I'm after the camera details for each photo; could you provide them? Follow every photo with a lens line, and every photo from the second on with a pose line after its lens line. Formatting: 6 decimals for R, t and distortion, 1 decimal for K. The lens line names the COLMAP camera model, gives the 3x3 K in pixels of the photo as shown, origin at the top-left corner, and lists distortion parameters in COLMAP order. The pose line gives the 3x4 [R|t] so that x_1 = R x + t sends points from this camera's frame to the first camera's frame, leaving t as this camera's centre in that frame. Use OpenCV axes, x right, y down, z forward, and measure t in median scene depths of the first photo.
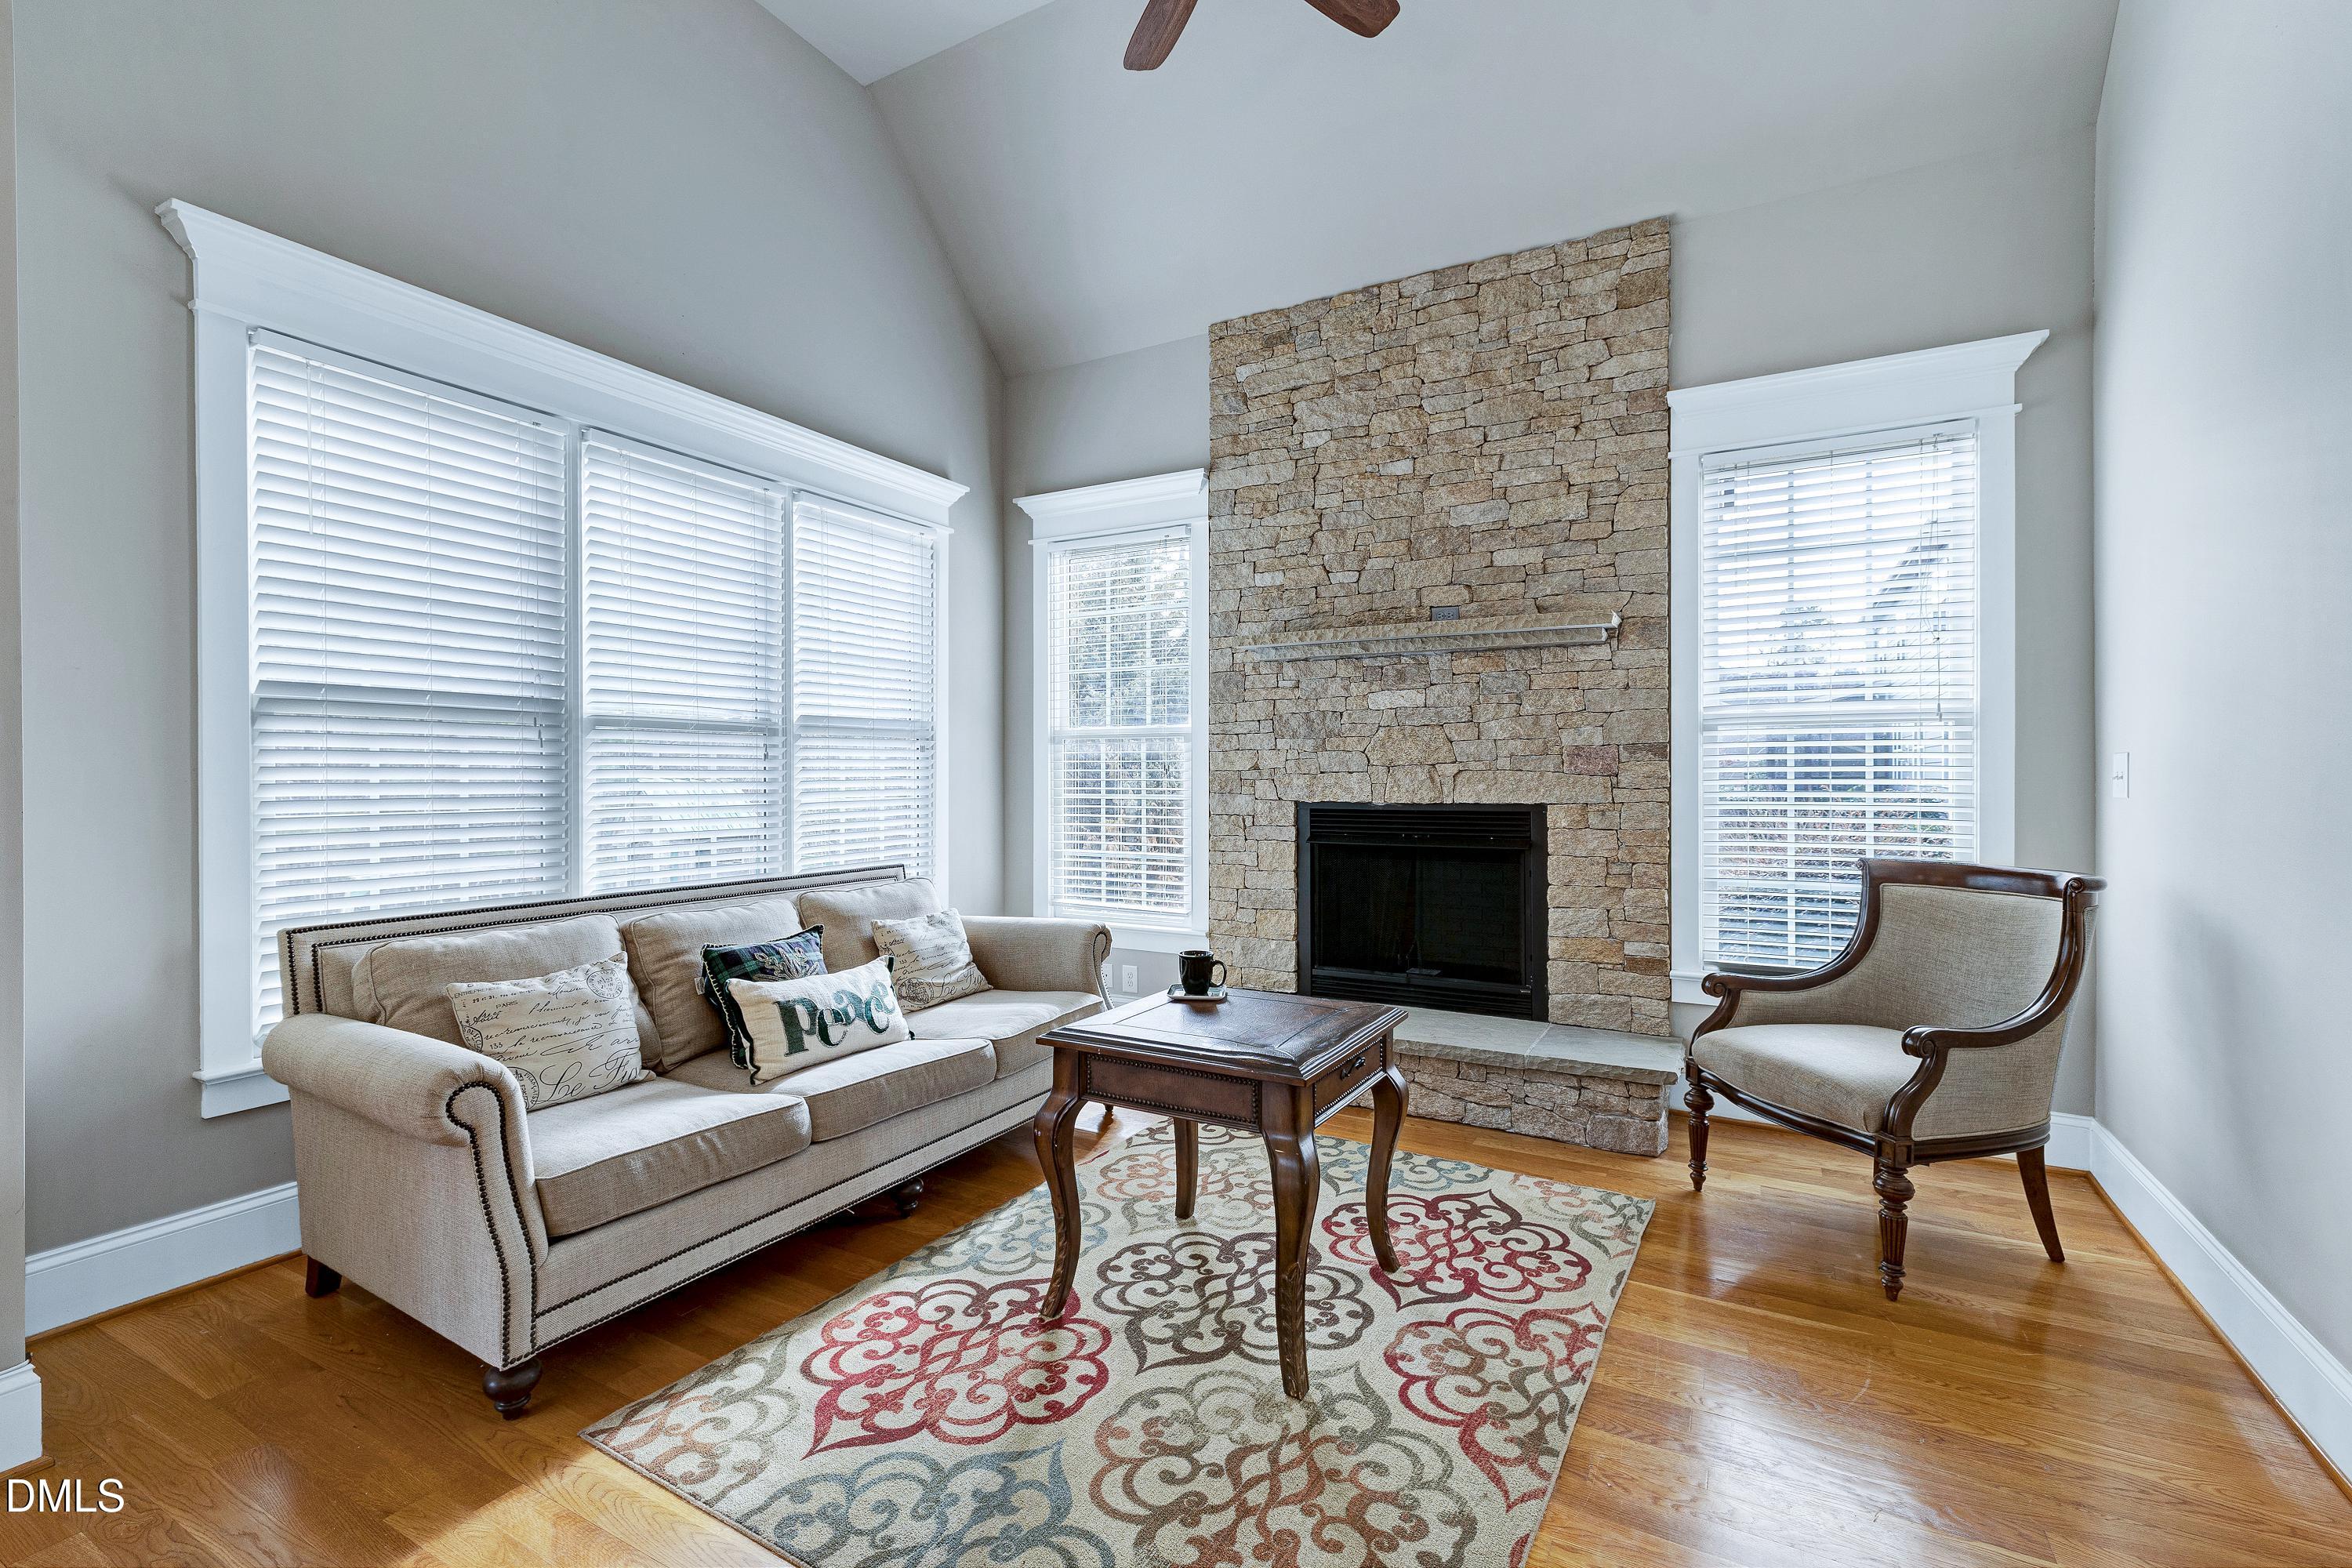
lens RADIAL K [[1019.3, 0, 1178.6], [0, 1019.3, 776.7], [0, 0, 1]] dist [0.005486, 0.000288]
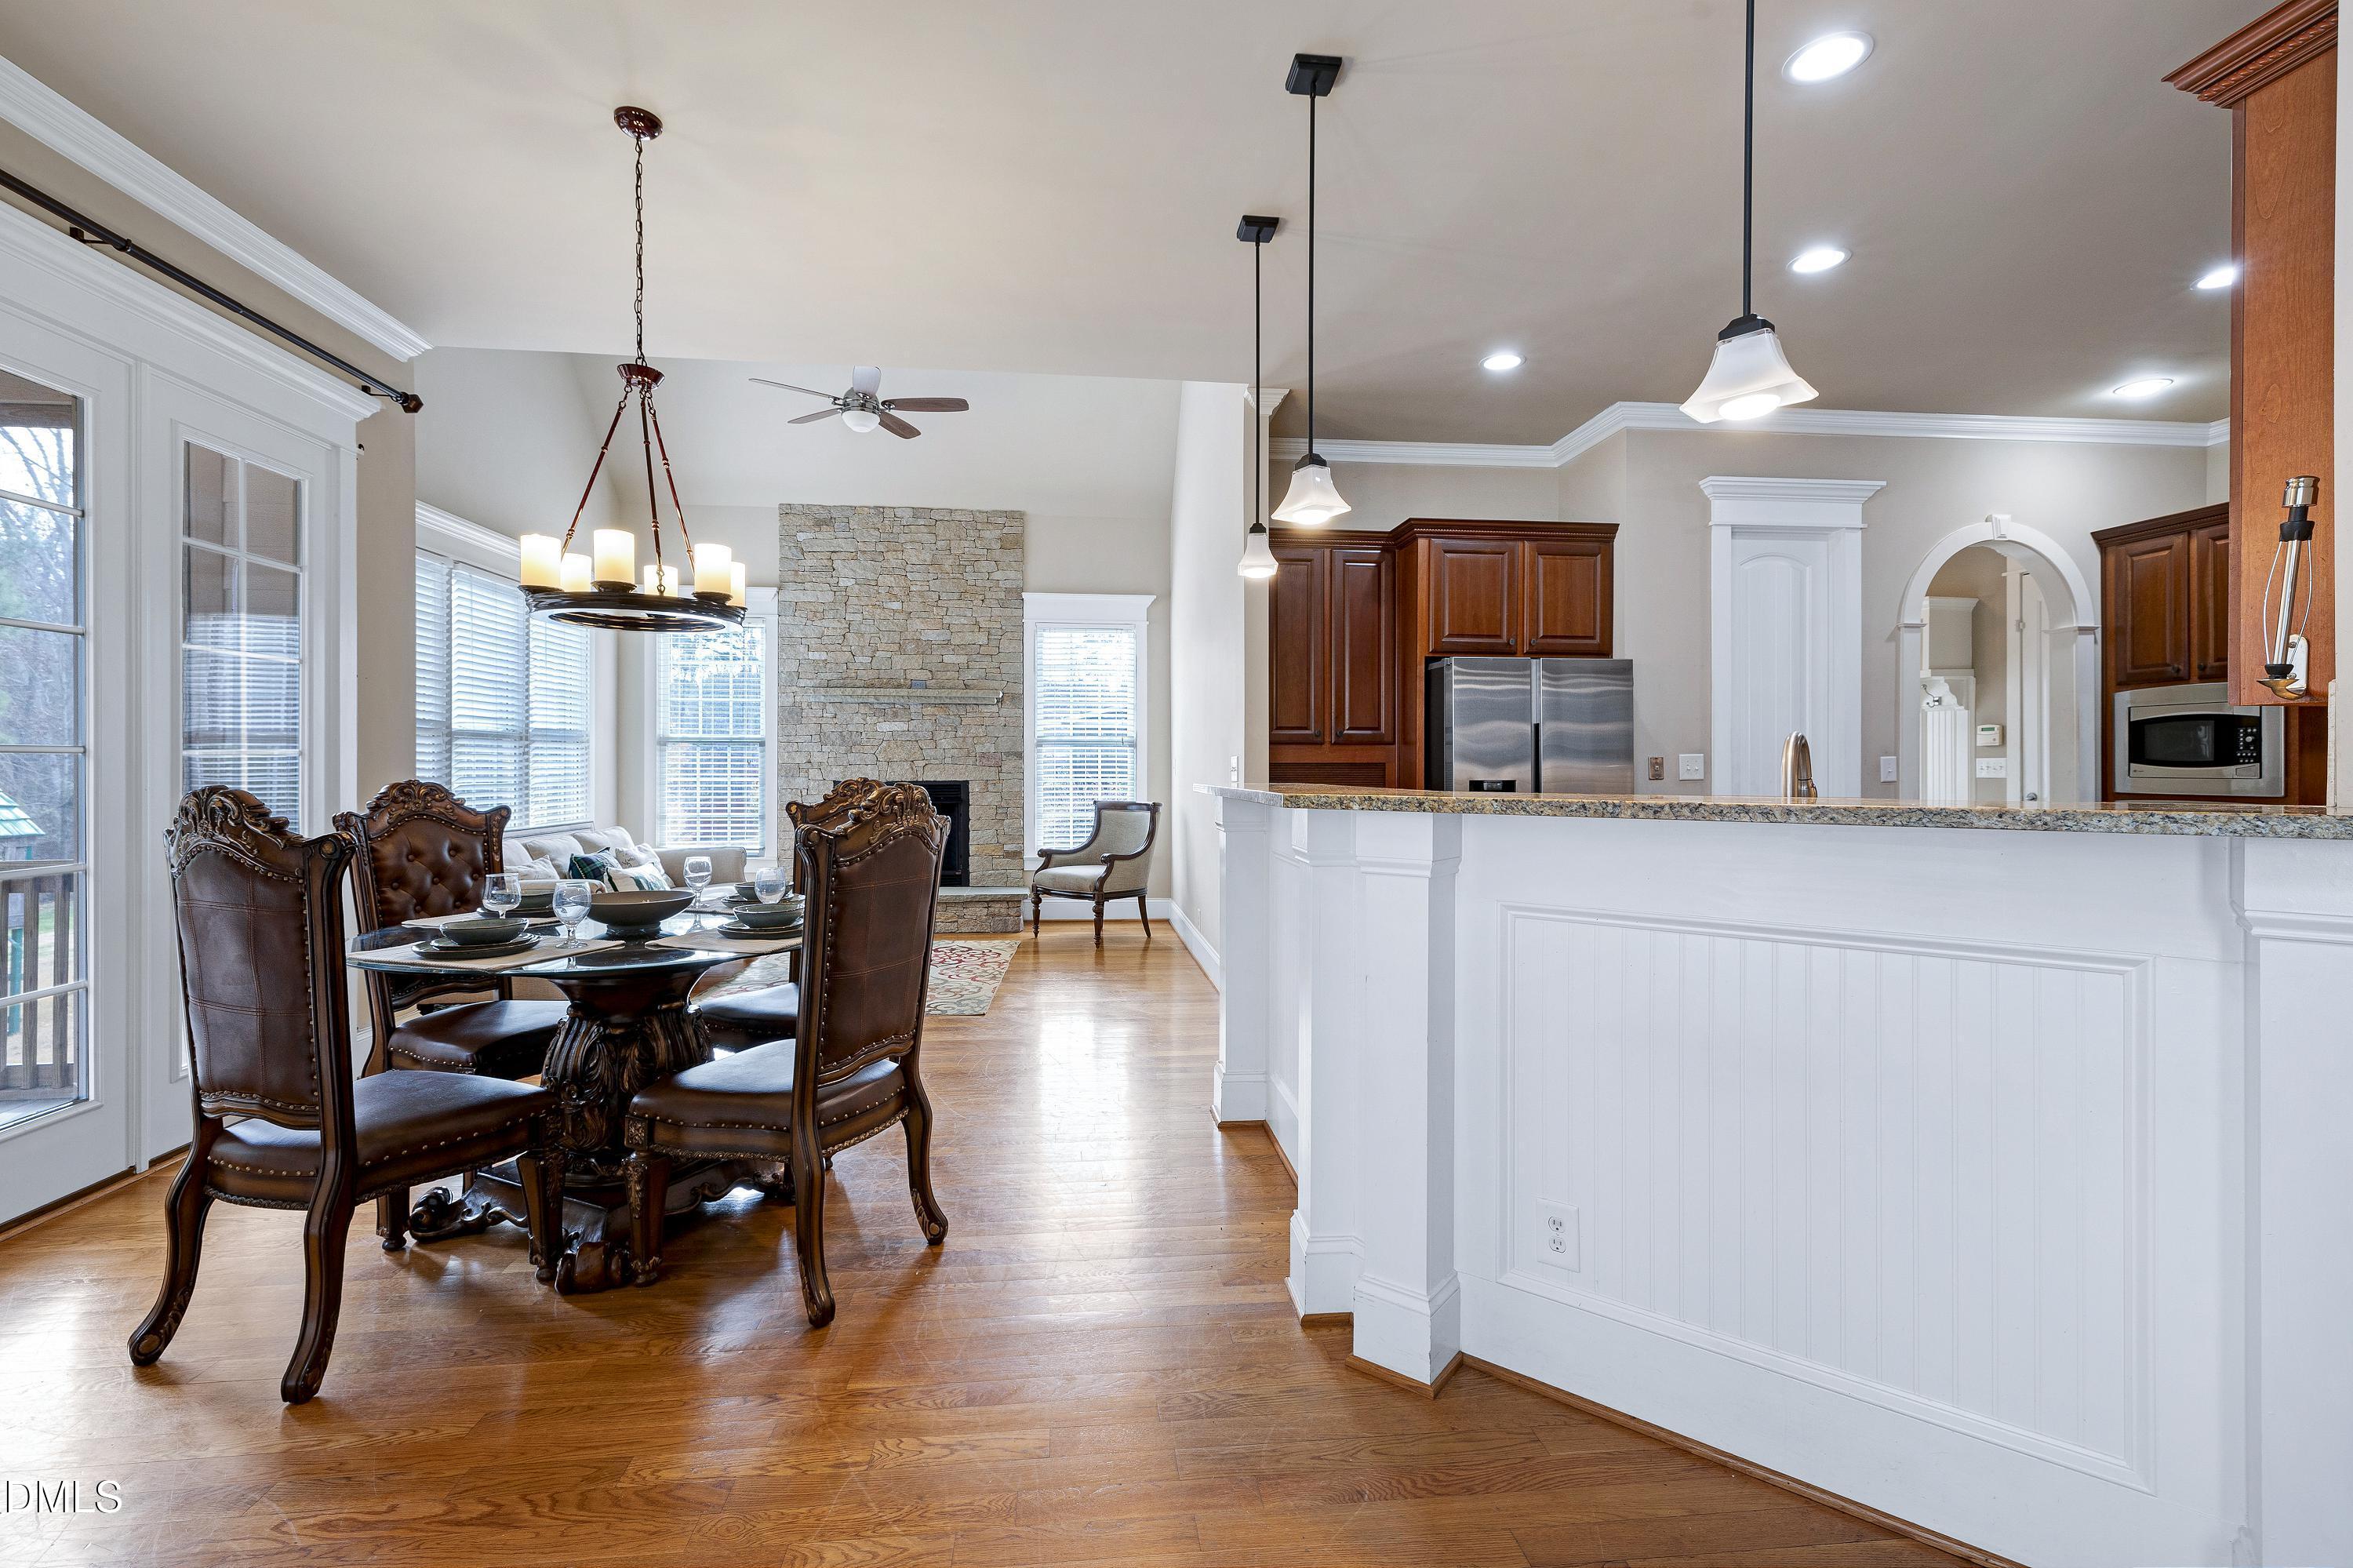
lens RADIAL K [[1019.7, 0, 1166.1], [0, 1019.7, 770.5], [0, 0, 1]] dist [0.005486, 0.000288]
pose [[0.811277, -0.000221, 0.584662, -0.521654], [-0.001310, 0.999997, 0.002195, 0.001452], [-0.584661, -0.002547, 0.811274, -0.907213]]
